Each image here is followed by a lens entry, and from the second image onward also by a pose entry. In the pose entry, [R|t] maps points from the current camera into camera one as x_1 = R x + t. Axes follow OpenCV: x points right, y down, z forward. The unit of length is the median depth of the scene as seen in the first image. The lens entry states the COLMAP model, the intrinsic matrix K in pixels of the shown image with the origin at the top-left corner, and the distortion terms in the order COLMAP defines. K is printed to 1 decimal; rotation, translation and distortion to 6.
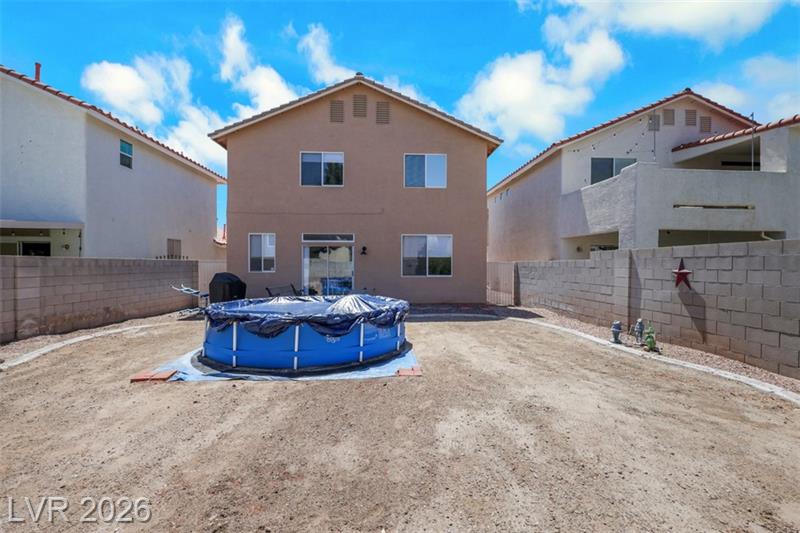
lens RADIAL K [[321.9, 0, 401.1], [0, 321.9, 266.2], [0, 0, 1]] dist [-0.002301, 0.000542]
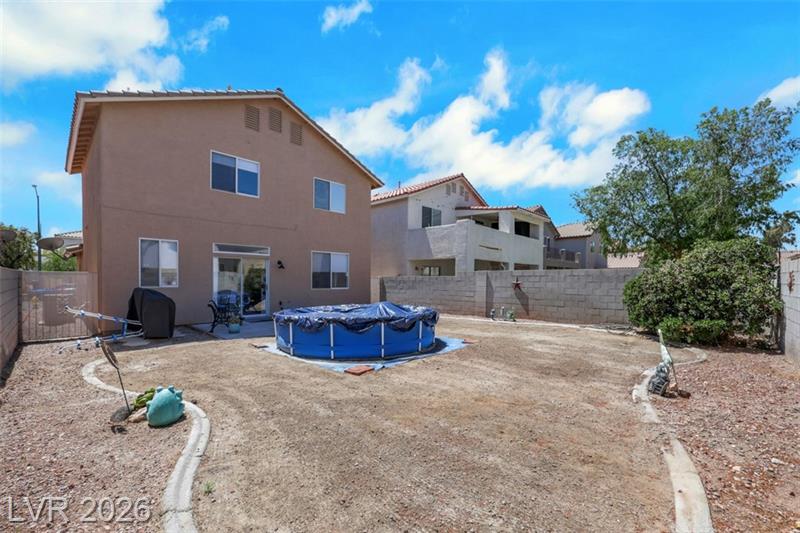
lens RADIAL K [[321.9, 0, 395.6], [0, 321.9, 283.0], [0, 0, 1]] dist [-0.002301, 0.000542]
pose [[0.734996, -0.005648, 0.678047, -0.546388], [-0.000815, 0.999957, 0.009213, 0.000149], [-0.678070, -0.007323, 0.734960, 0.003501]]
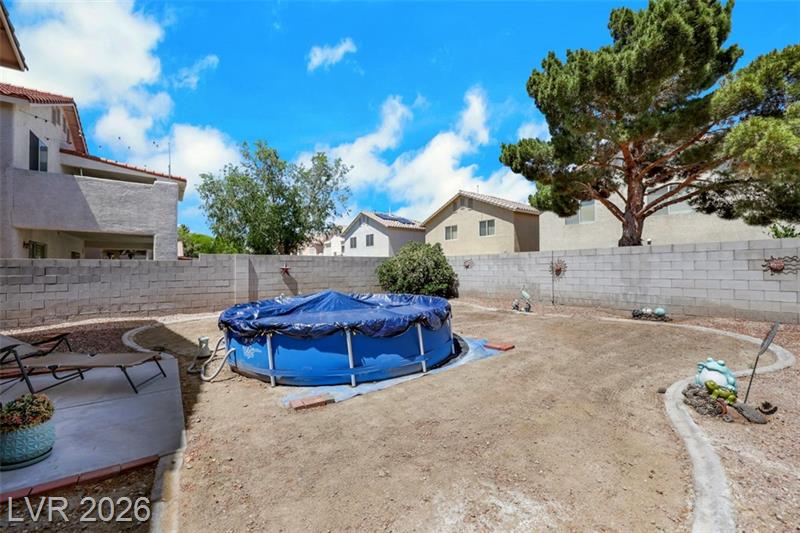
lens RADIAL K [[321.9, 0, 394.6], [0, 321.9, 265.8], [0, 0, 1]] dist [-0.002301, 0.000542]
pose [[-0.530386, 0.009633, 0.847702, -0.595046], [0.010252, 0.999935, -0.004949, 0.010081], [-0.847694, 0.006066, -0.530450, 0.737468]]
